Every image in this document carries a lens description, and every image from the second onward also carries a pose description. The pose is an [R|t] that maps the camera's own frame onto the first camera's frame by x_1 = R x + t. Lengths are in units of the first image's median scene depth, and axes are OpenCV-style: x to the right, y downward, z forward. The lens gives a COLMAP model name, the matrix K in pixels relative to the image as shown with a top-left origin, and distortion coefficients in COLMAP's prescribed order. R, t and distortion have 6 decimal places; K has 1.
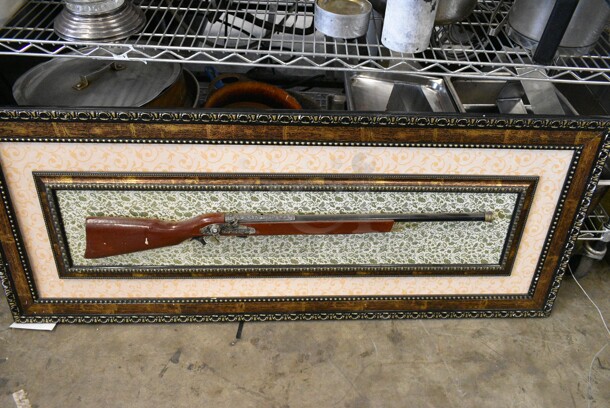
lens RADIAL K [[464.6, 0, 305.8], [0, 464.6, 204.2], [0, 0, 1]] dist [-0.018762, 0.012694]
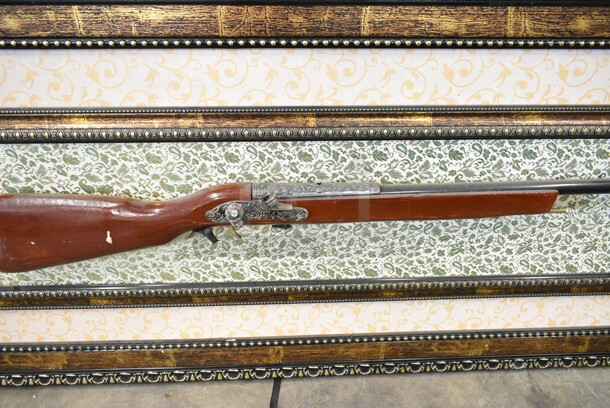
lens RADIAL K [[464.6, 0, 306.4], [0, 464.6, 203.9], [0, 0, 1]] dist [-0.018762, 0.012694]
pose [[0.999644, -0.021961, -0.015183, -0.097408], [0.020871, 0.997427, -0.068590, 0.079388], [0.016651, 0.068249, 0.997529, 0.436861]]
